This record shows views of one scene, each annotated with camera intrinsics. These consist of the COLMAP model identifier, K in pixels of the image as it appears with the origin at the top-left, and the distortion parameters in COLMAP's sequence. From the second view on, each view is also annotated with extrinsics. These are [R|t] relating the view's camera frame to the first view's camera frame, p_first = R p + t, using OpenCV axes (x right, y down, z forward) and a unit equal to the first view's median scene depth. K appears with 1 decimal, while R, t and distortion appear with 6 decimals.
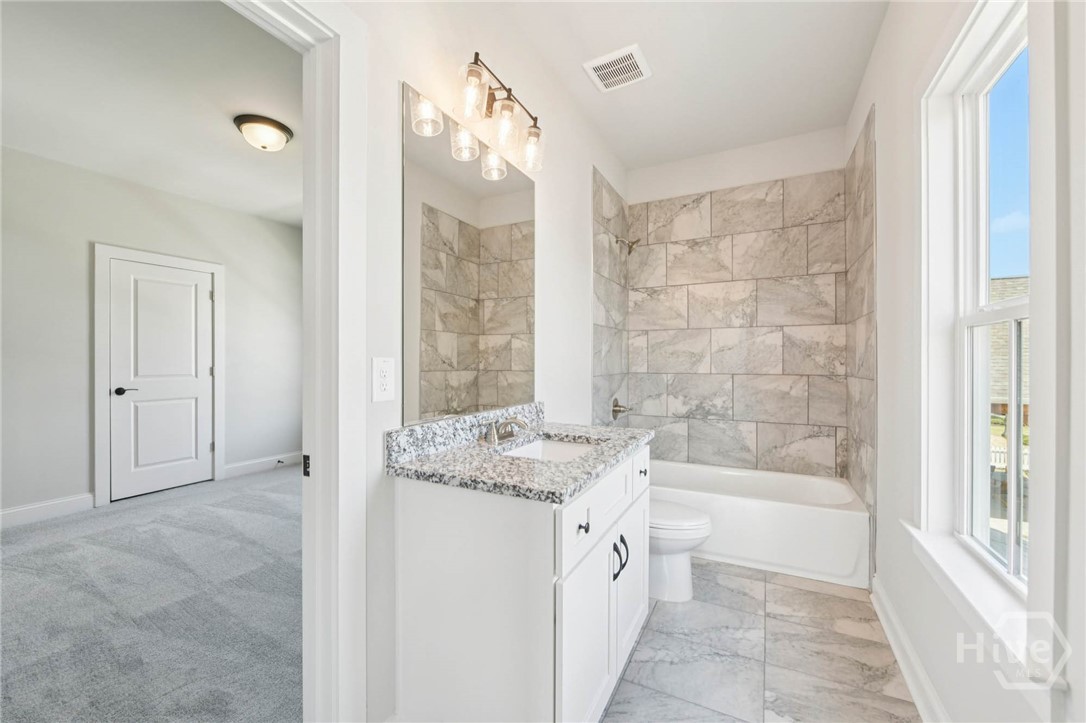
lens RADIAL K [[431.1, 0, 541.7], [0, 431.1, 357.3], [0, 0, 1]] dist [-0.007027, -0.000155]
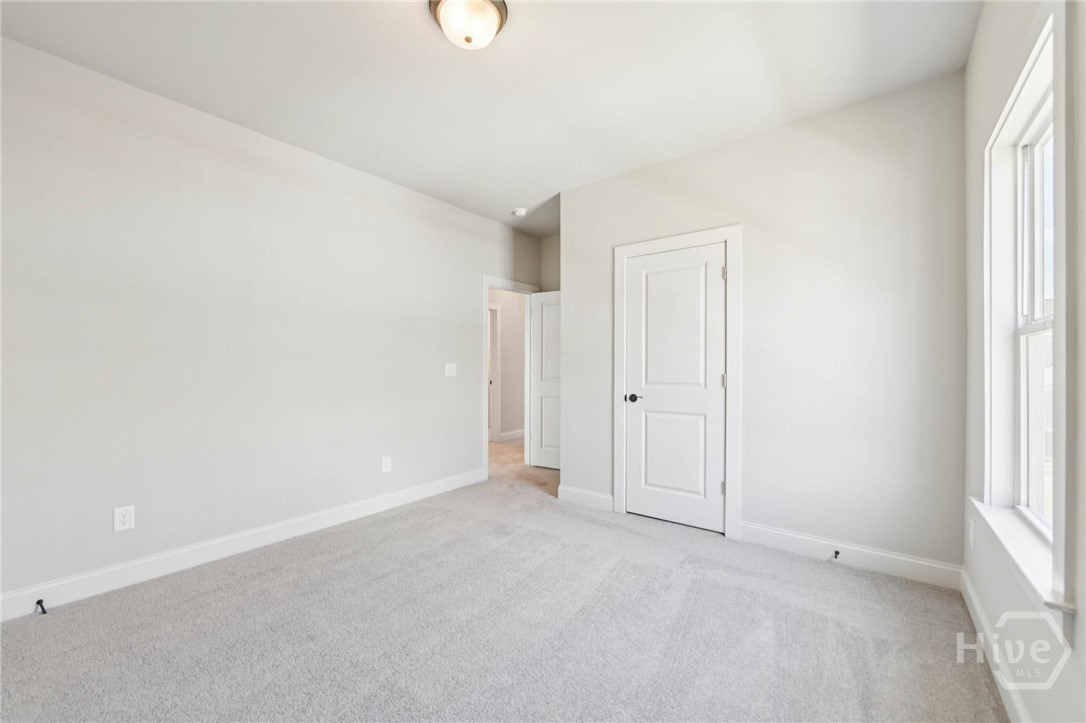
lens RADIAL K [[431.1, 0, 541.3], [0, 431.1, 367.3], [0, 0, 1]] dist [-0.007027, -0.000155]
pose [[-0.167637, -0.002840, -0.985845, -0.056300], [-0.004431, 0.999988, -0.002128, 0.038454], [0.985839, 0.004011, -0.167648, 2.333291]]
